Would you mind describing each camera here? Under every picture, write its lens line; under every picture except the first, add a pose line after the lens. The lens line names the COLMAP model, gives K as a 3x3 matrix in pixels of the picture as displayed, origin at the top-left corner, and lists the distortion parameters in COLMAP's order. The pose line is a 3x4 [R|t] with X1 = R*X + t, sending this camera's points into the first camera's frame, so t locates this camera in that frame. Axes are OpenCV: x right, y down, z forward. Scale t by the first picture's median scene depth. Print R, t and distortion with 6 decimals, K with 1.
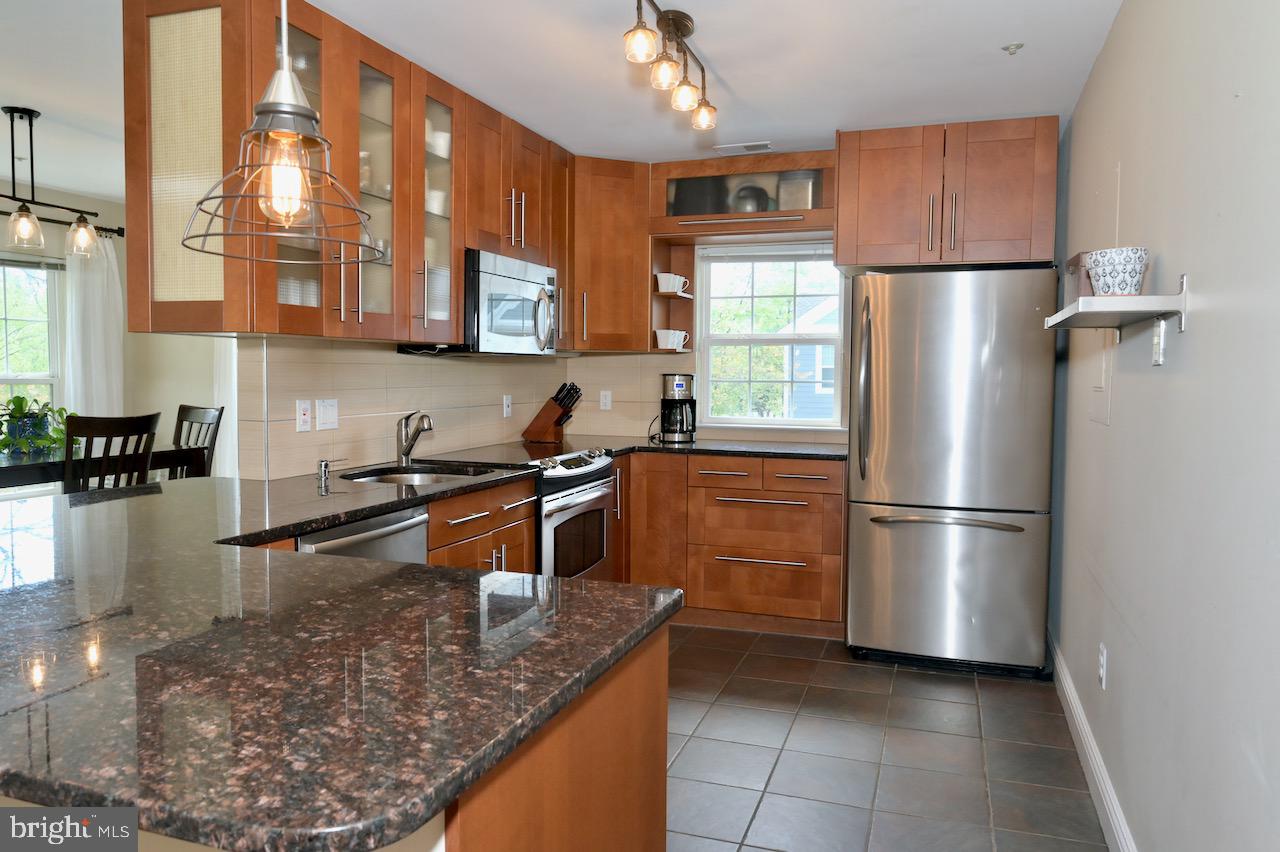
lens RADIAL K [[889.0, 0, 632.9], [0, 889.0, 424.4], [0, 0, 1]] dist [-0.005744, -0.000003]
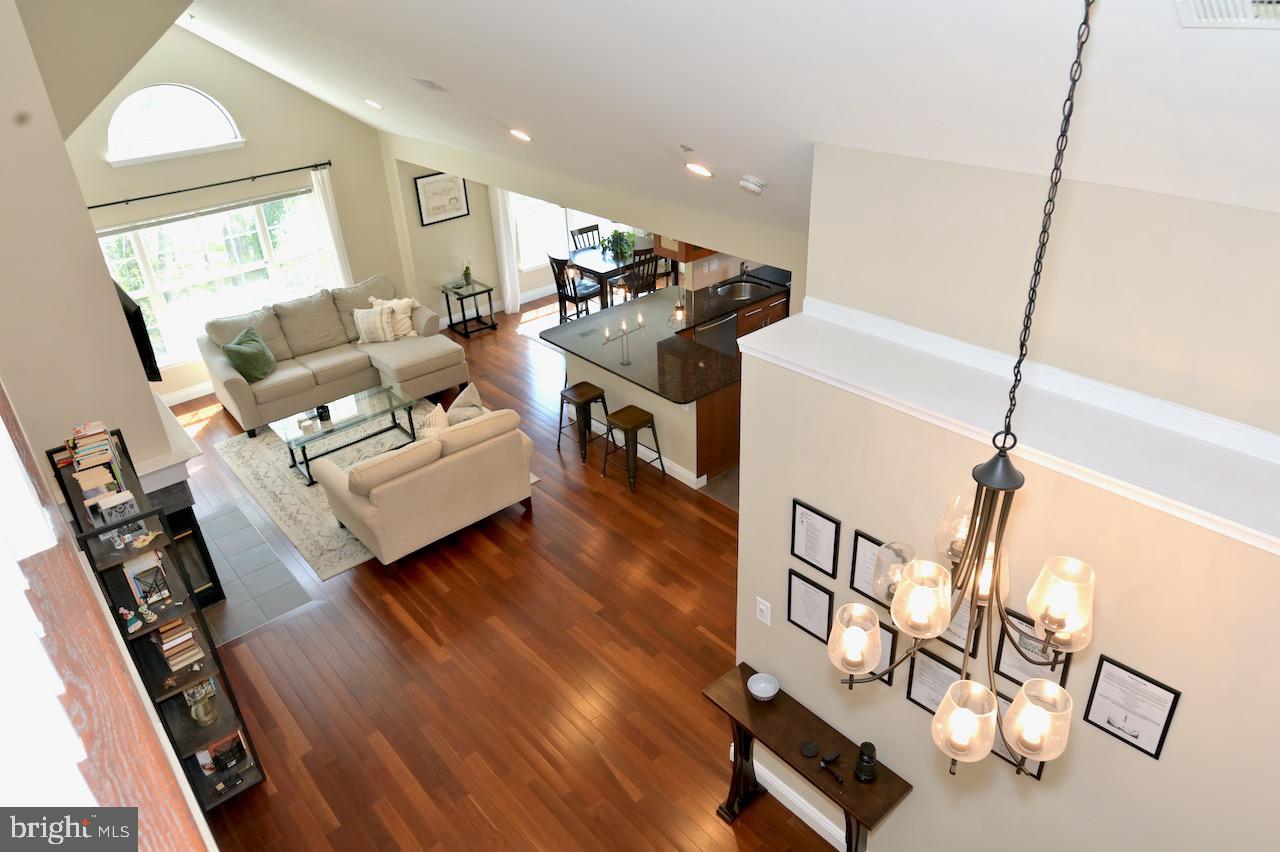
lens RADIAL K [[846.8, 0, 622.4], [0, 846.8, 413.3], [0, 0, 1]] dist [0.002878, 0.000667]
pose [[0.863407, 0.191194, -0.466876, 0.657874], [0.030420, 0.903996, 0.426458, -0.643230], [0.503590, -0.382409, 0.774700, -1.240834]]
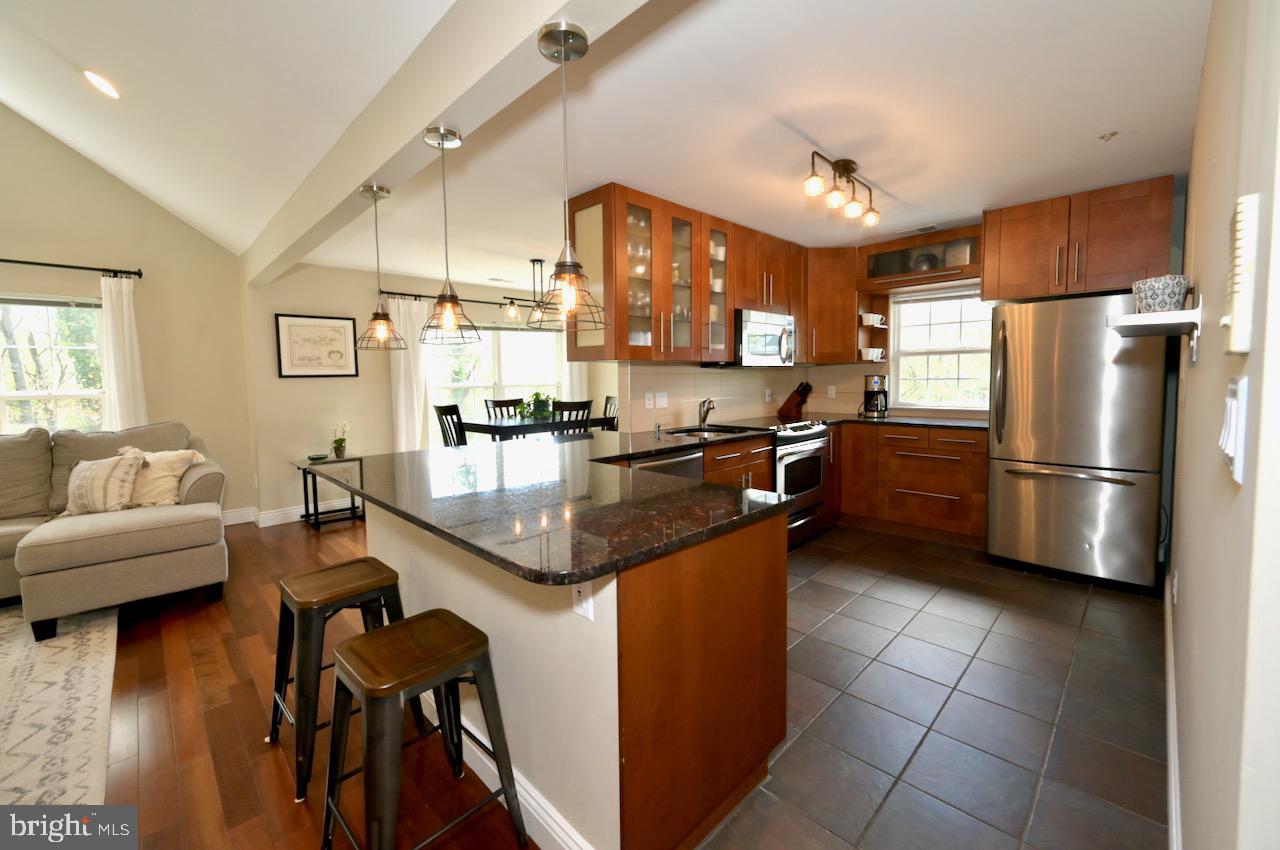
lens RADIAL K [[515.3, 0, 651.4], [0, 515.3, 410.1], [0, 0, 1]] dist [-0.001304, 0.000167]
pose [[0.907219, 0.006544, -0.420608, 0.094544], [-0.003899, 0.999967, 0.007148, 0.001900], [0.420640, -0.004845, 0.907214, -0.027226]]
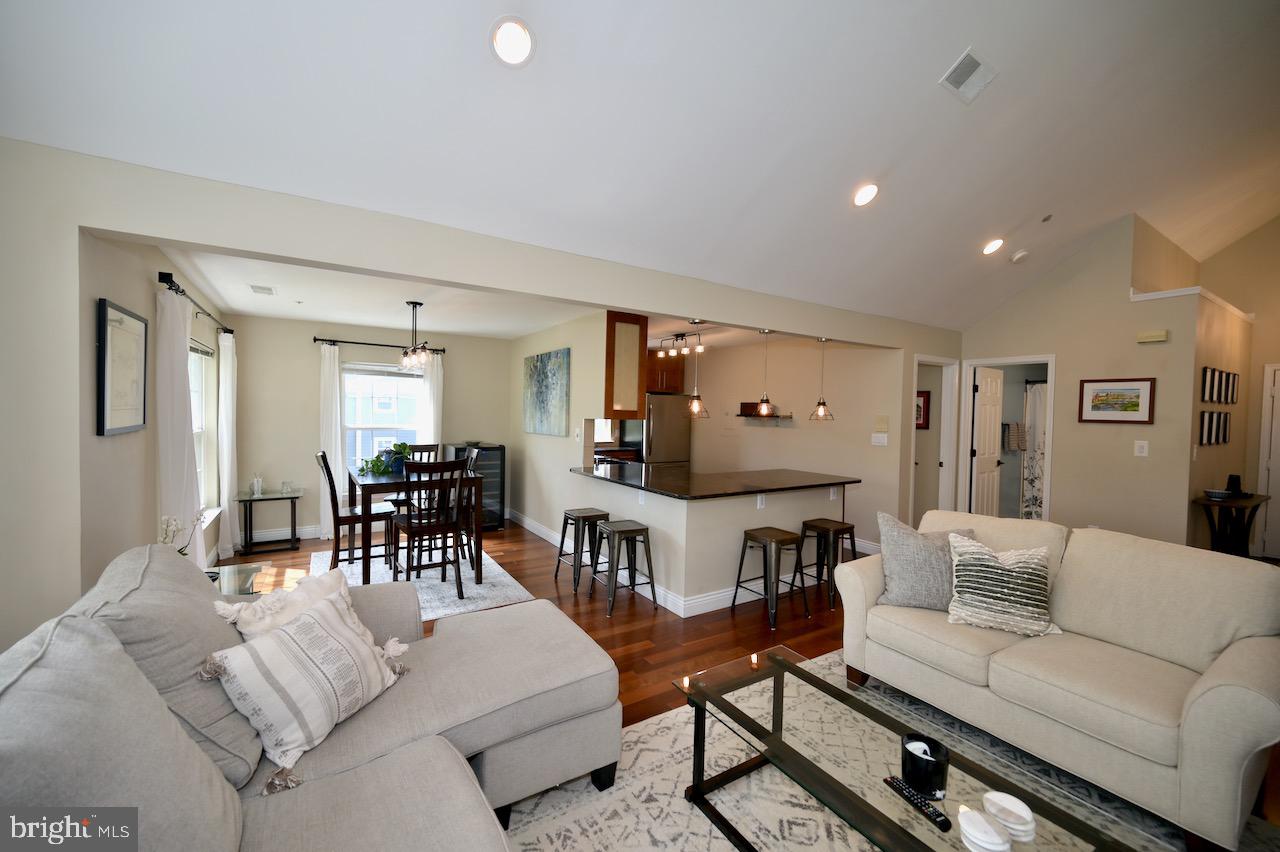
lens RADIAL K [[502.5, 0, 631.6], [0, 502.5, 426.0], [0, 0, 1]] dist [-0.000483, 0.000368]
pose [[0.607198, -0.021295, 0.794265, -1.306632], [0.034076, 0.999419, 0.000745, -0.053556], [-0.793820, 0.026613, 0.607571, -0.091905]]
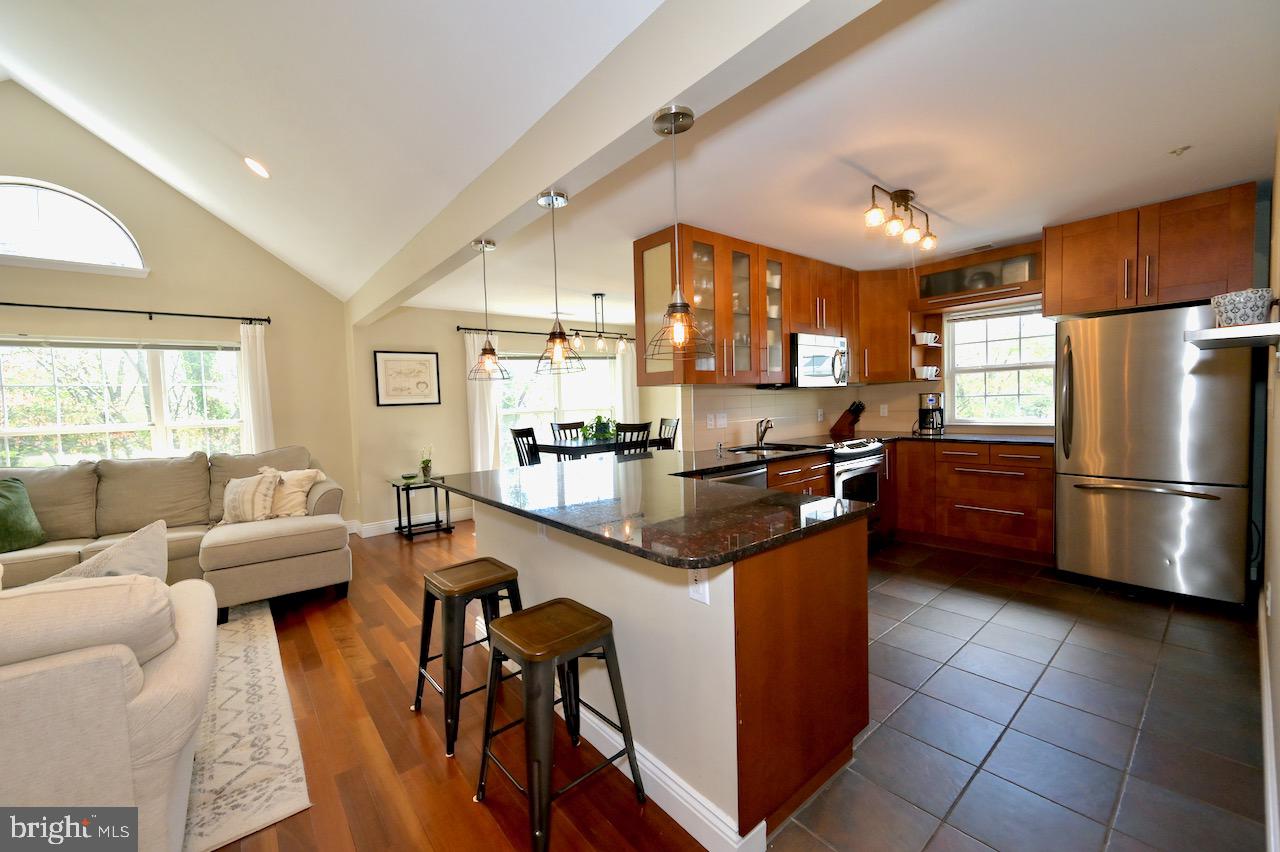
lens RADIAL K [[502.5, 0, 631.6], [0, 502.5, 426.0], [0, 0, 1]] dist [-0.000483, 0.000368]
pose [[0.856135, -0.011781, -0.516619, 0.071497], [0.009814, 0.999930, -0.006539, 0.005784], [0.516660, 0.000528, 0.856191, -0.099446]]
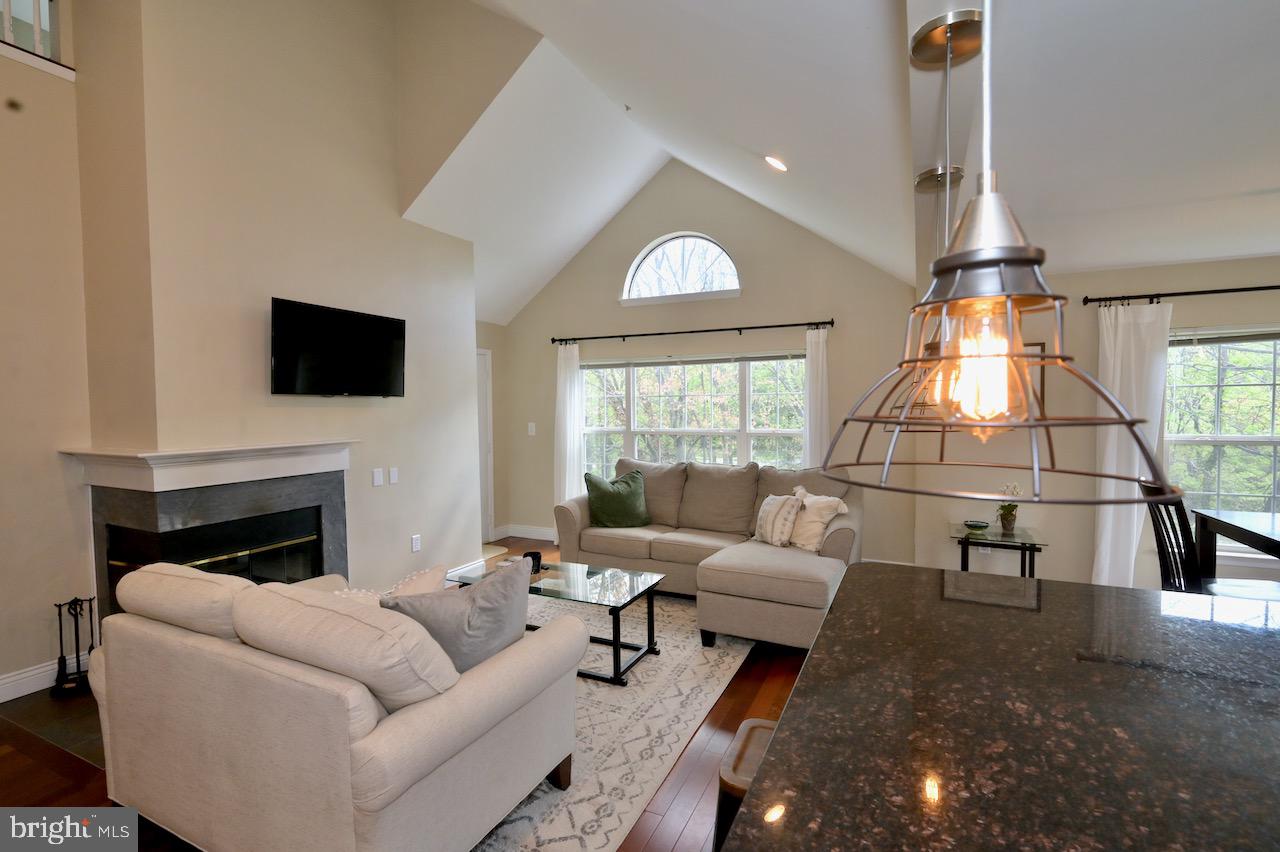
lens RADIAL K [[583.0, 0, 636.3], [0, 583.0, 424.1], [0, 0, 1]] dist [0.000110, 0.000258]
pose [[-0.102343, 0.024735, -0.994442, 0.013435], [-0.050627, 0.998266, 0.030040, -0.063734], [0.993460, 0.053420, -0.100913, 0.213419]]
